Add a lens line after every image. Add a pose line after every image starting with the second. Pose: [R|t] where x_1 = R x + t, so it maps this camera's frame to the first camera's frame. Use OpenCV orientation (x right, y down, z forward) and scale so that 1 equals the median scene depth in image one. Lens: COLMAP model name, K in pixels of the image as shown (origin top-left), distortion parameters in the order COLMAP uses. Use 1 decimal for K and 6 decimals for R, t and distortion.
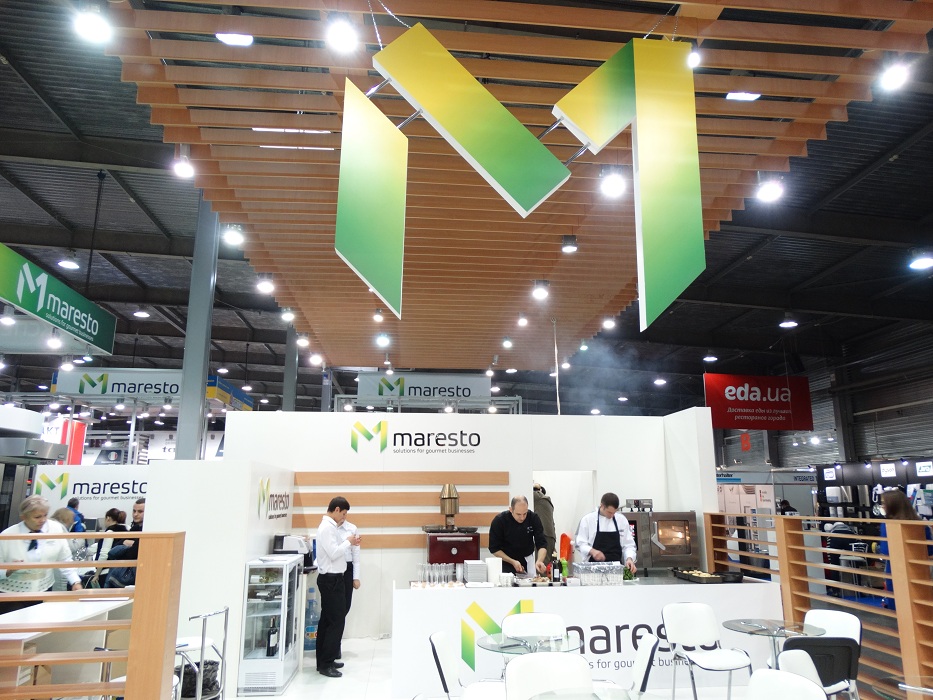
lens RADIAL K [[669.3, 0, 469.7], [0, 669.3, 348.3], [0, 0, 1]] dist [0.029222, -0.001376]
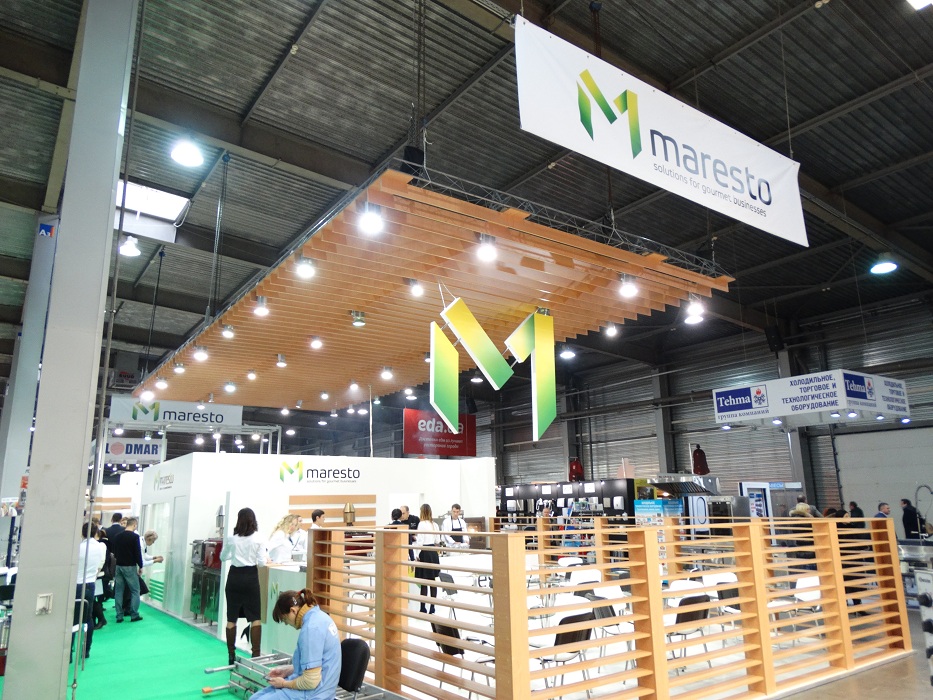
lens RADIAL K [[669.3, 0, 464.0], [0, 669.3, 351.2], [0, 0, 1]] dist [0.029222, -0.001376]
pose [[0.875689, 0.095311, 0.473375, -0.532633], [-0.087297, 0.995421, -0.038932, -0.105851], [-0.474918, -0.007232, 0.880000, -0.471148]]
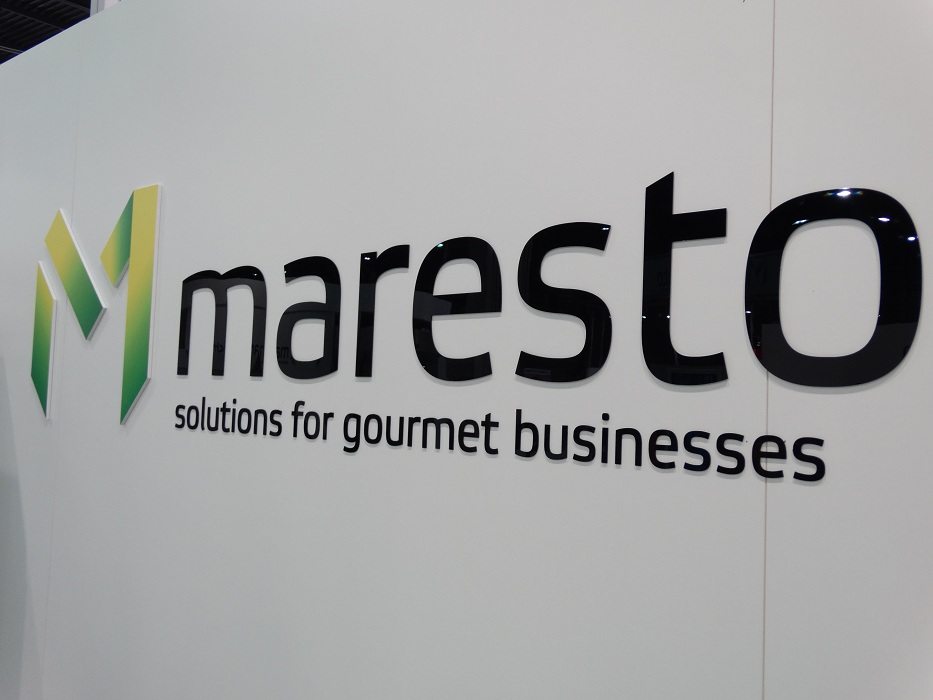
lens RADIAL K [[905.1, 0, 467.4], [0, 905.1, 343.4], [0, 0, 1]] dist [0.060220, 0.000000]
pose [[0.657386, -0.018103, -0.753337, 0.051283], [0.121484, 0.989180, 0.082241, 0.130139], [0.743697, -0.145583, 0.652472, 0.914369]]
